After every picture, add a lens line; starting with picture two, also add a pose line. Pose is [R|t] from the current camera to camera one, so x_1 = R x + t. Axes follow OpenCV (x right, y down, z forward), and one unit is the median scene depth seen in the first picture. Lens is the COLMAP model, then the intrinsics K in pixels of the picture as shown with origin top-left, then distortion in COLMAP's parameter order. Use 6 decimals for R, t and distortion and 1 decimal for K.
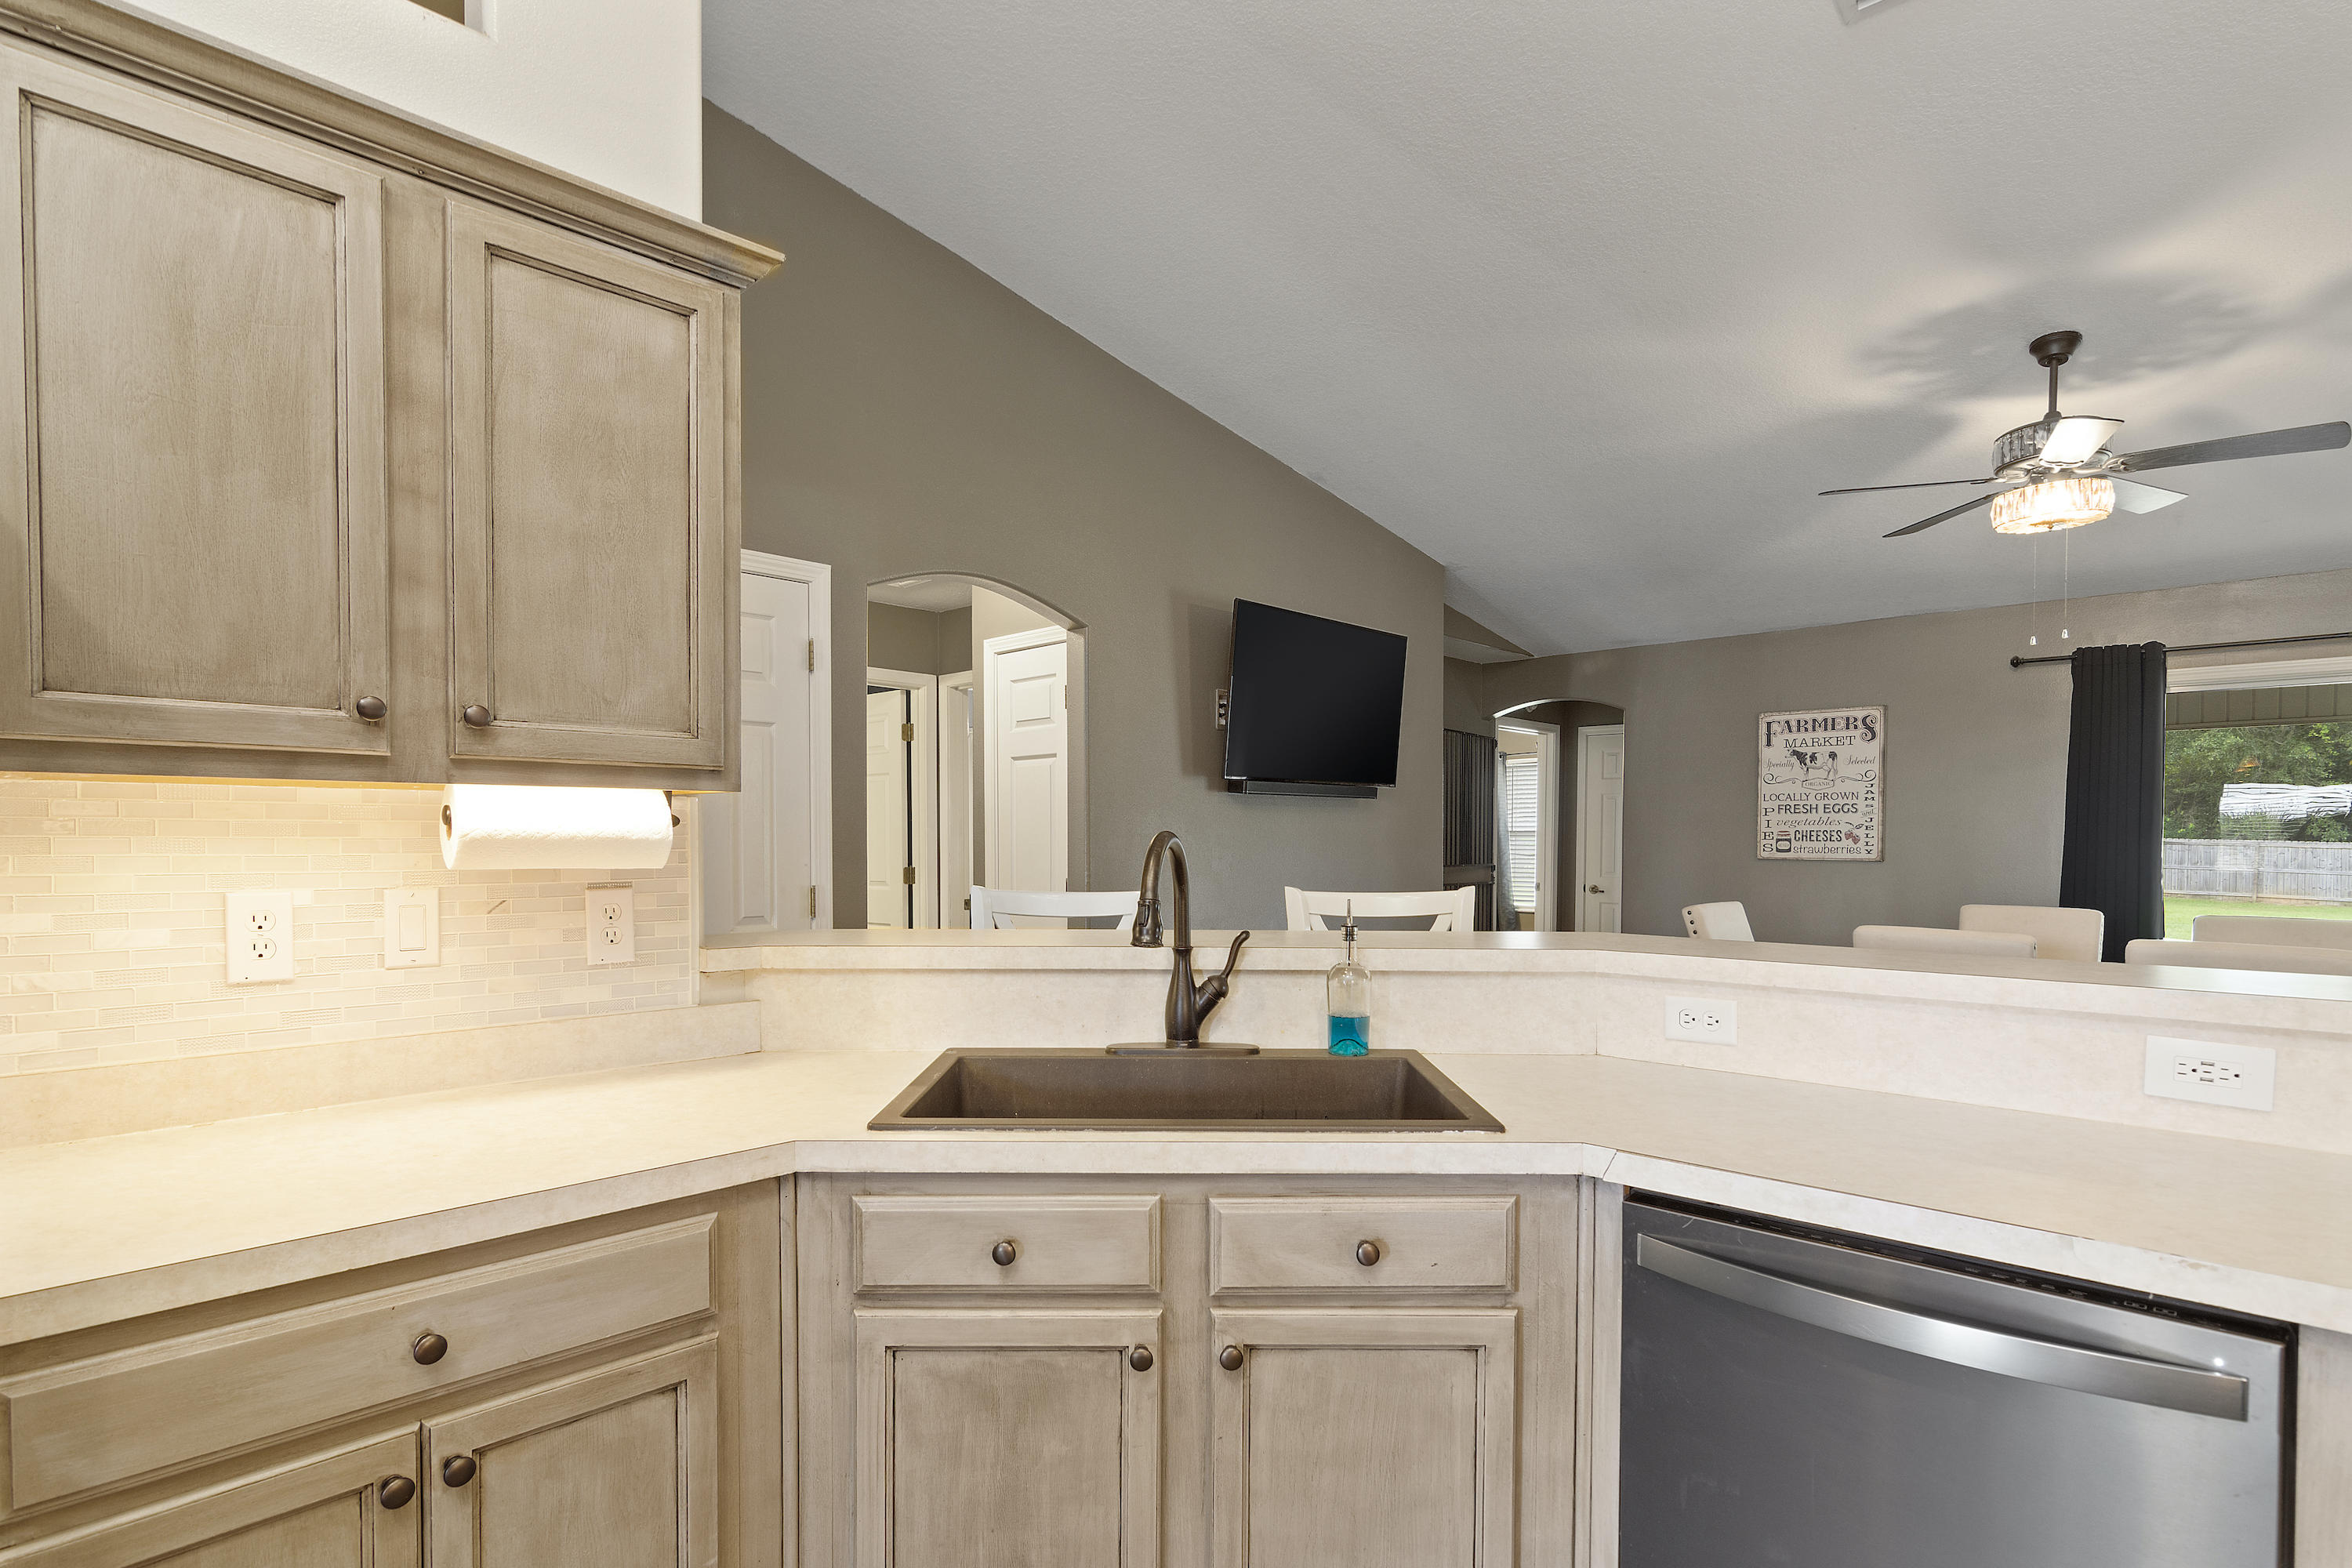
lens RADIAL K [[1158.2, 0, 1178.8], [0, 1158.2, 864.4], [0, 0, 1]] dist [-0.002383, -0.000114]
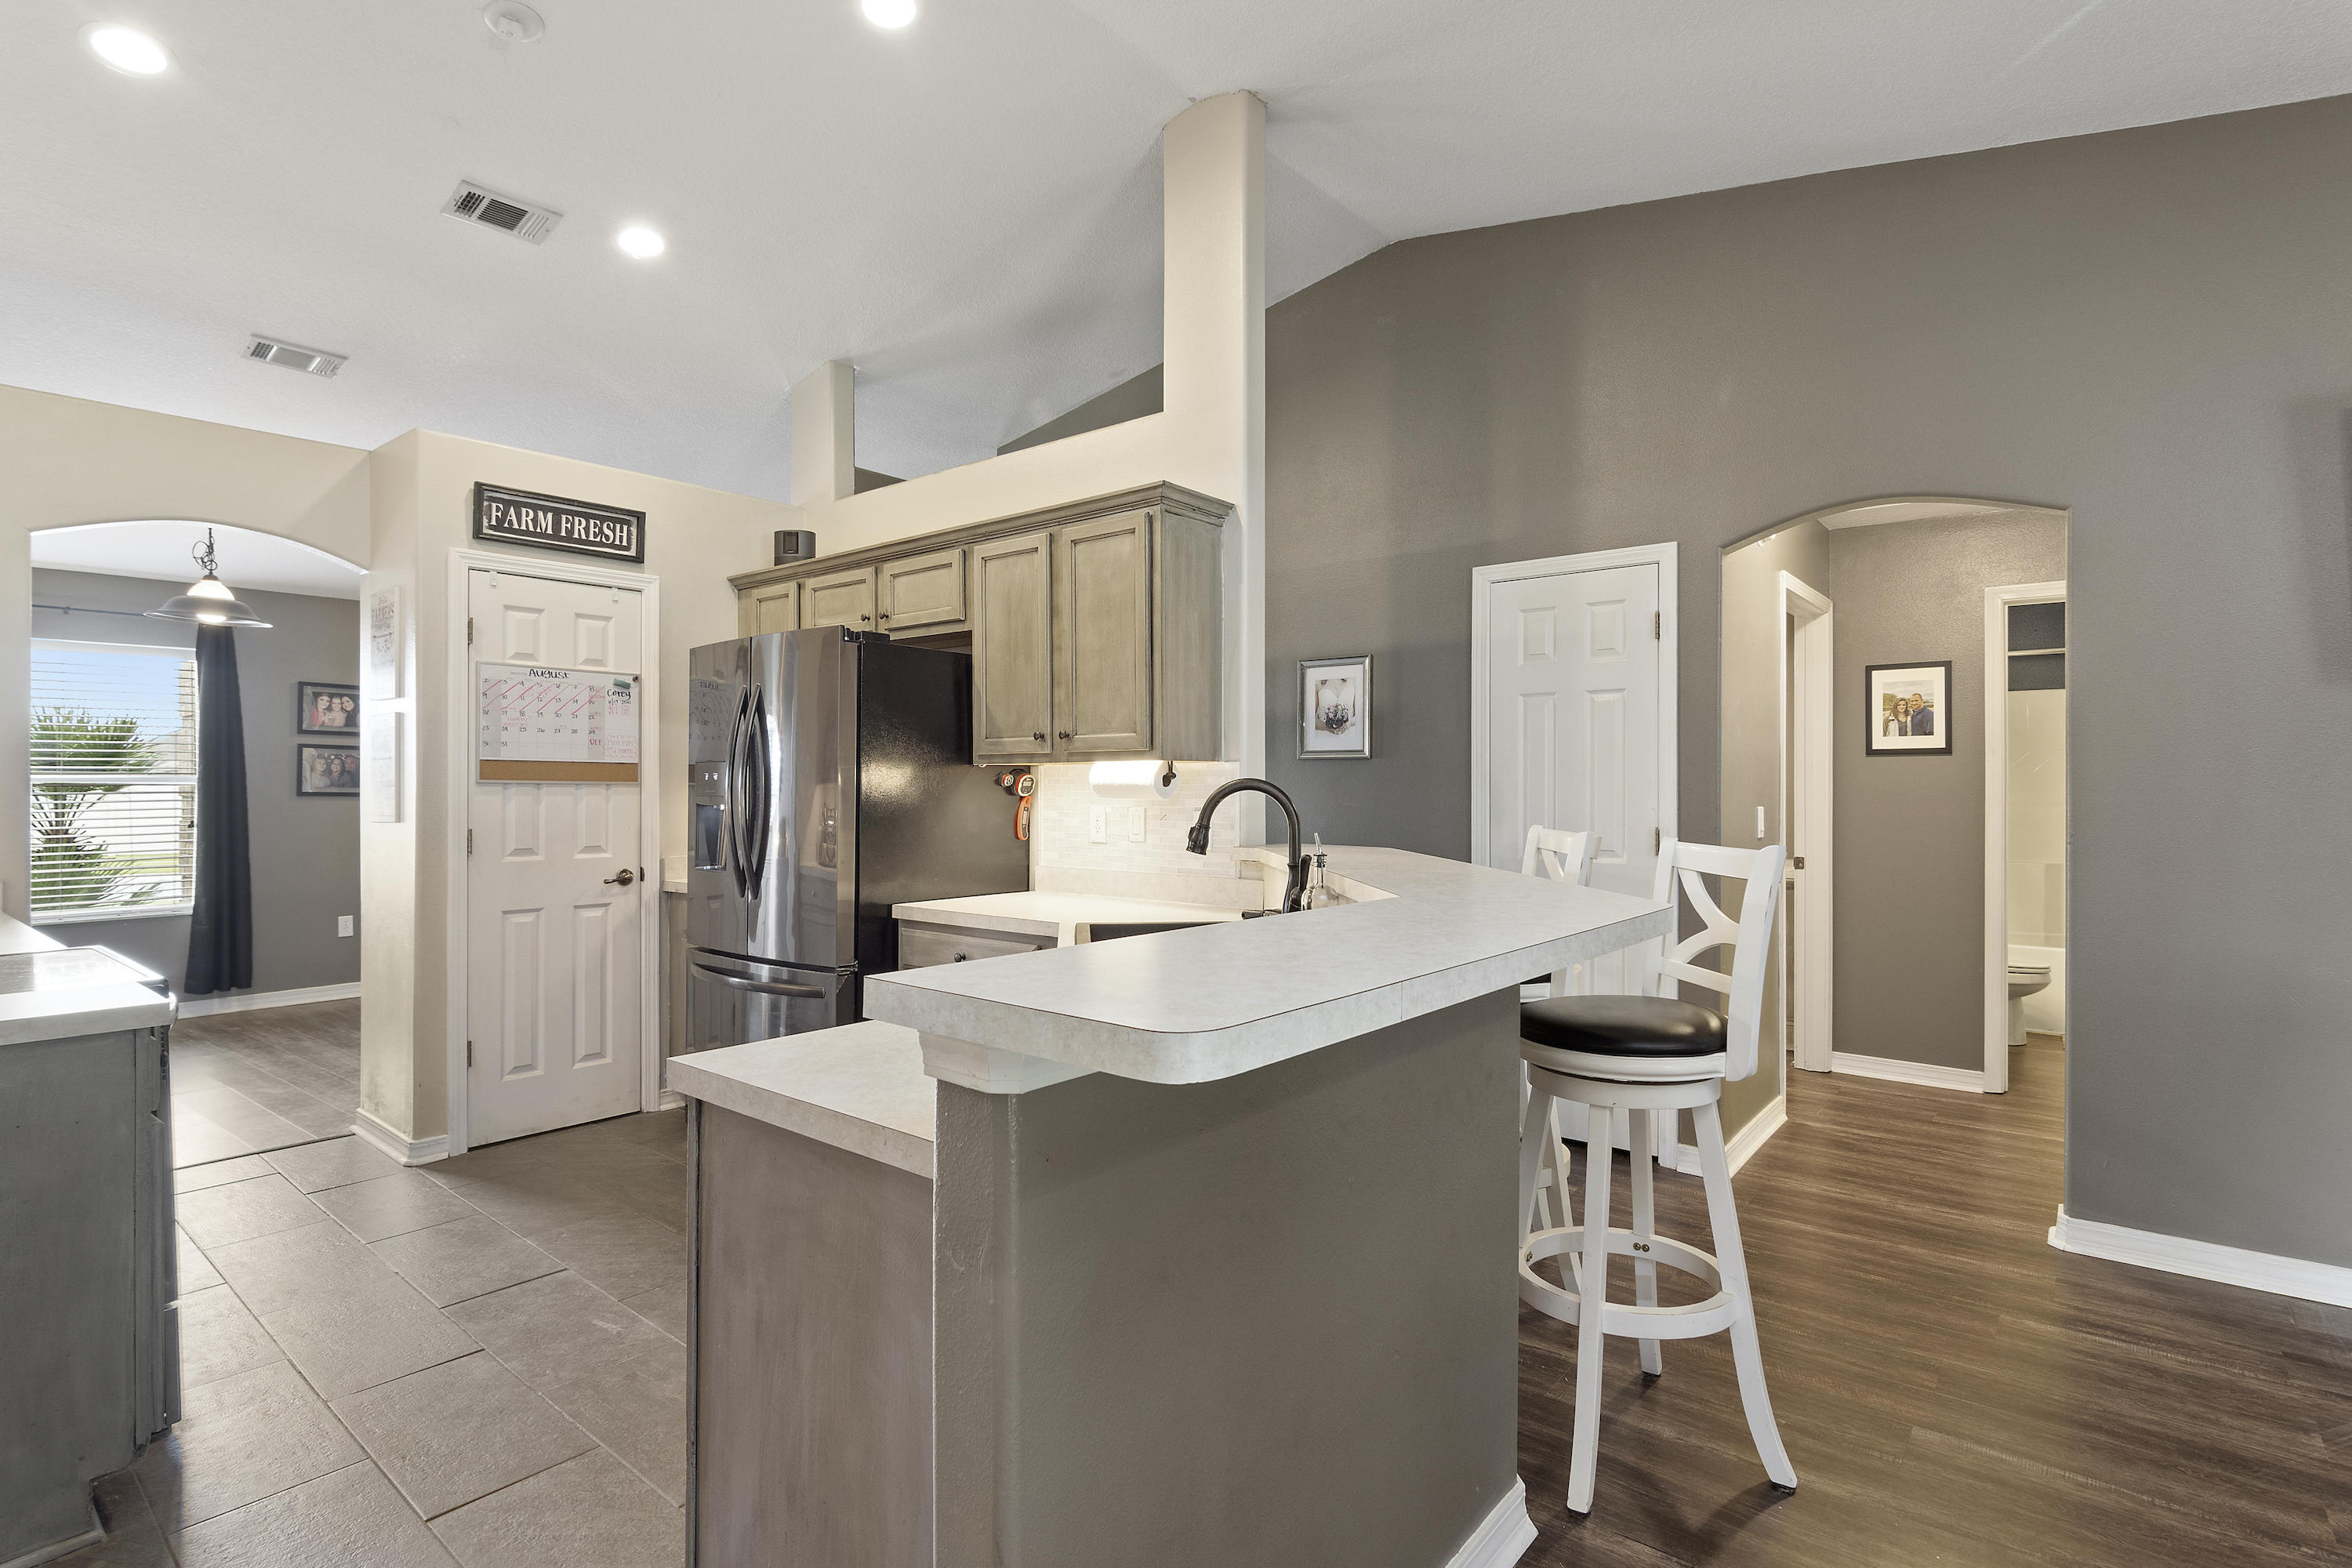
lens RADIAL K [[1185.0, 0, 1176.0], [0, 1185.0, 784.0], [0, 0, 1]] dist [-0.028502, 0.000141]
pose [[0.074288, -0.003021, -0.997232, 1.630904], [-0.022994, 0.999724, -0.004742, -0.014762], [0.996972, 0.023283, 0.074198, 0.895577]]
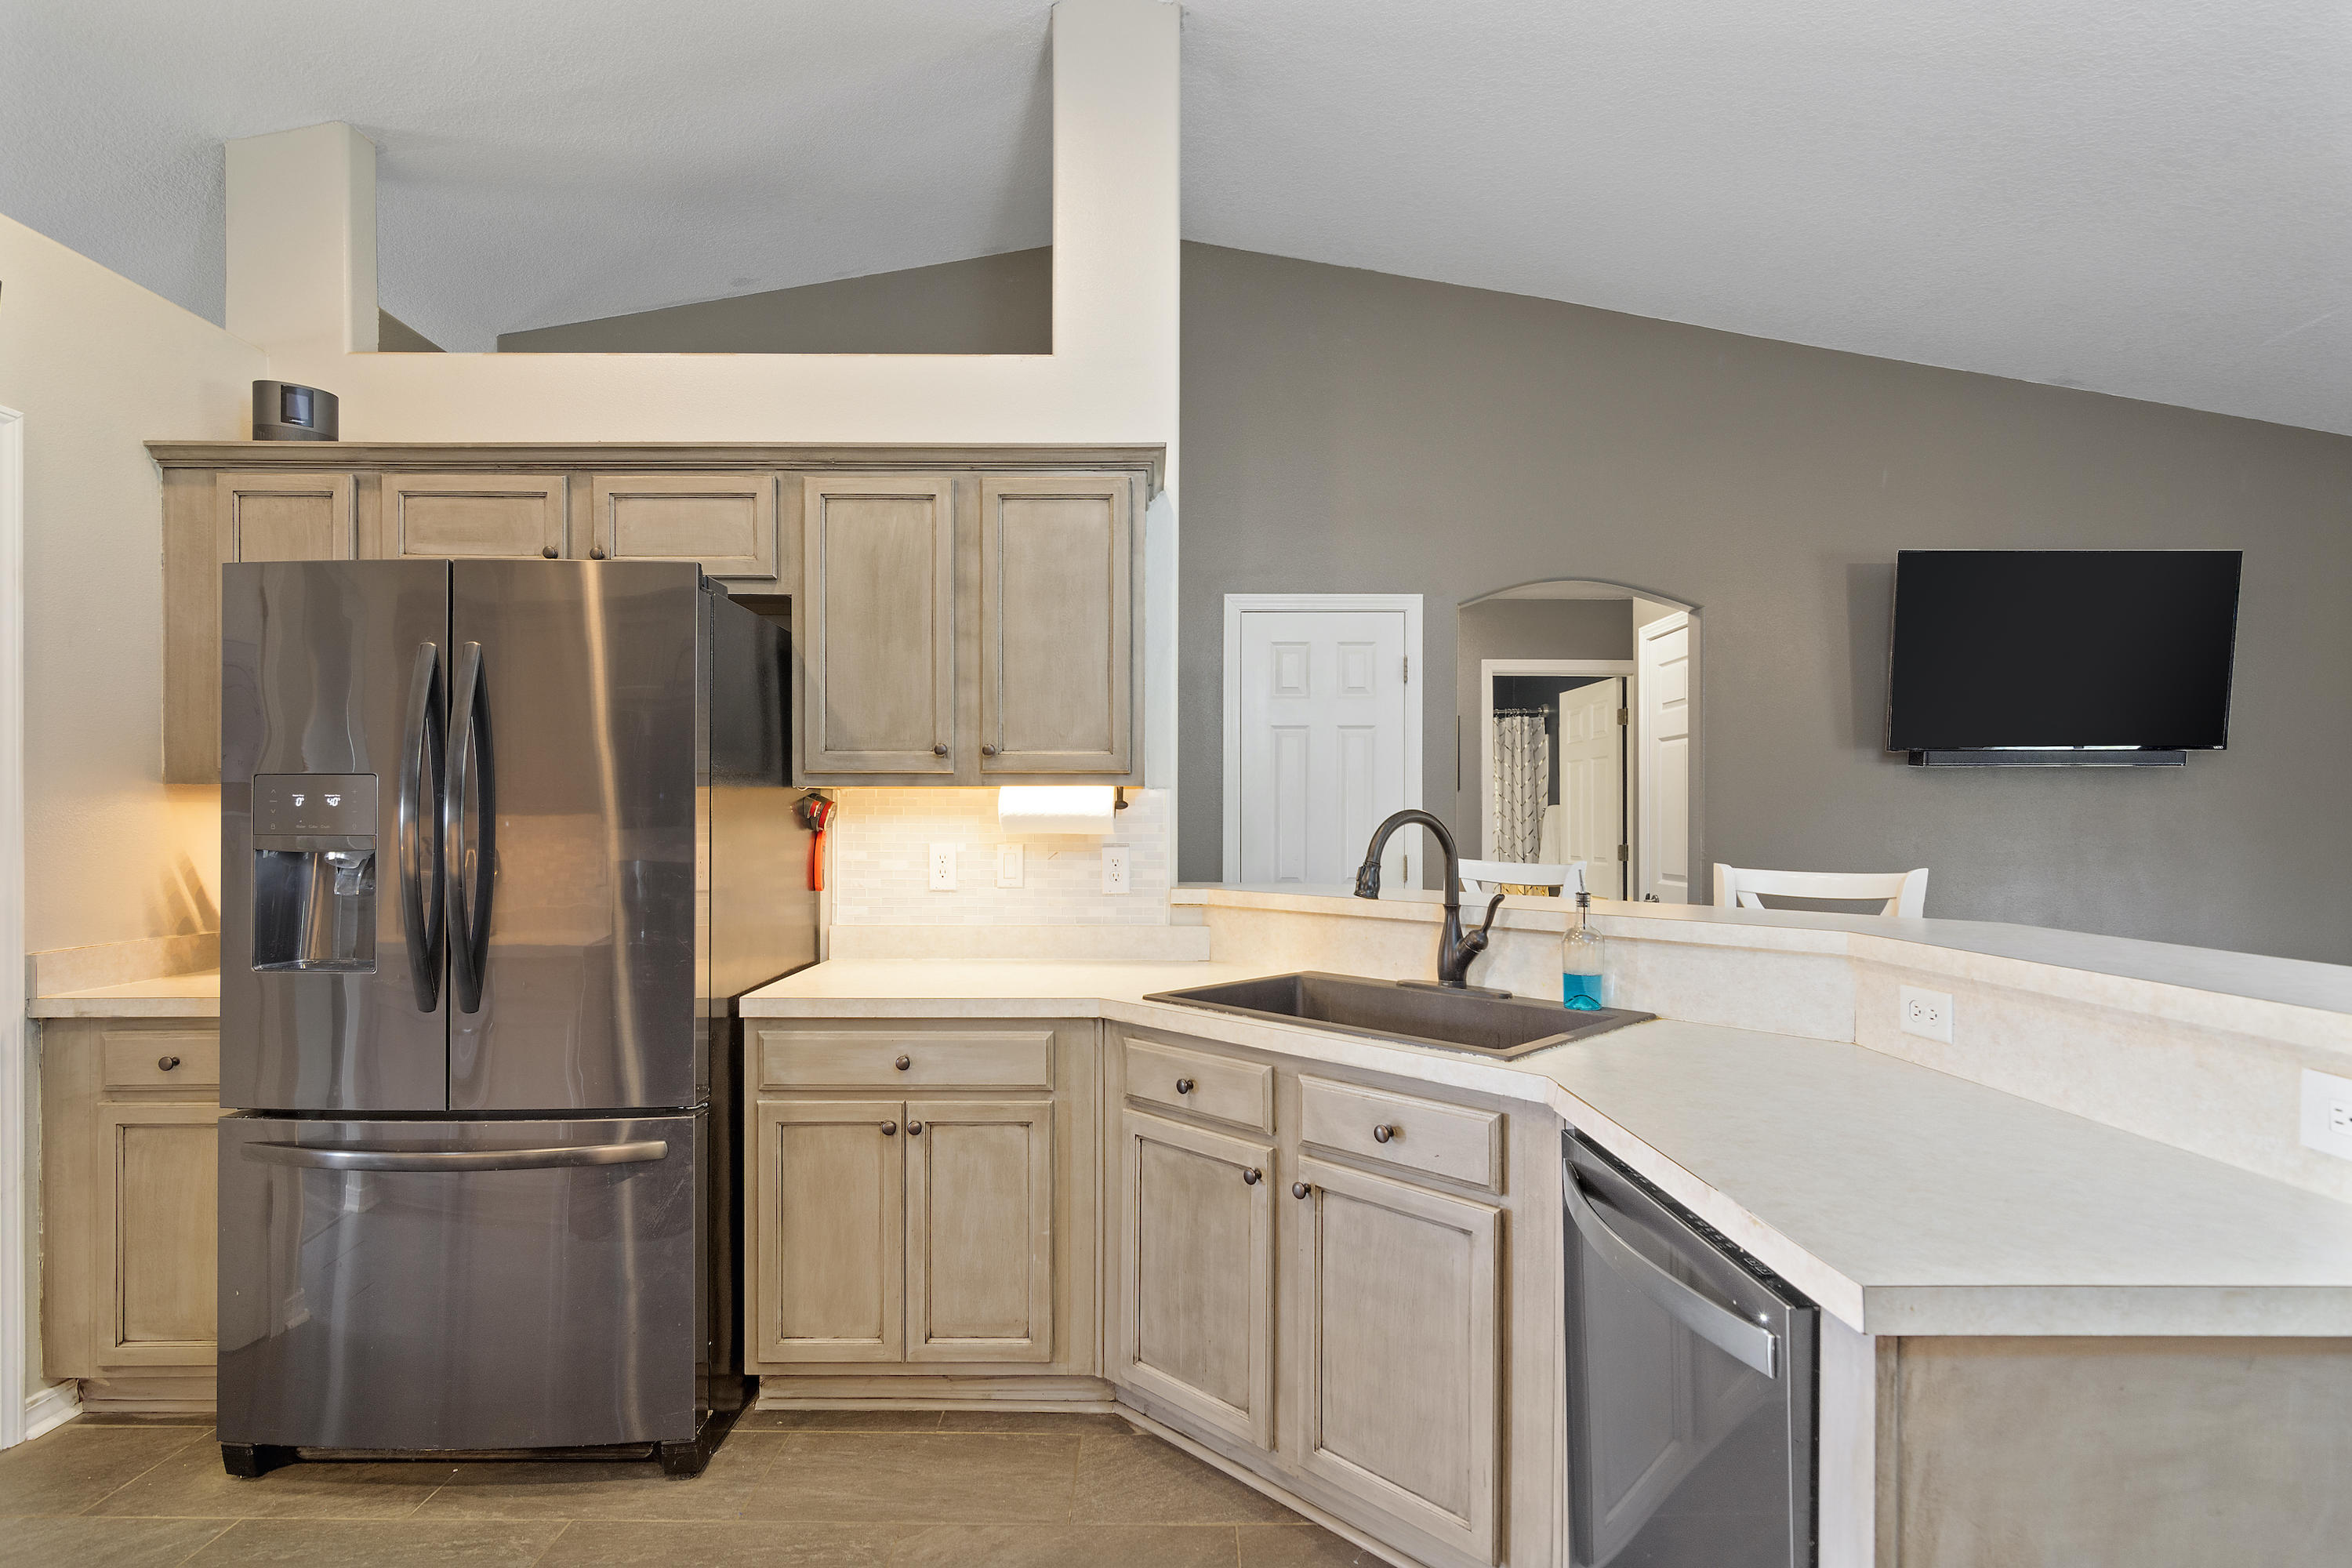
lens RADIAL K [[1138.0, 0, 1178.3], [0, 1138.0, 819.0], [0, 0, 1]] dist [-0.003529, -0.000194]
pose [[0.705018, 0.000469, -0.709189, 0.767531], [-0.015641, 0.999767, -0.014888, 0.004469], [0.709017, 0.021588, 0.704861, -0.060473]]
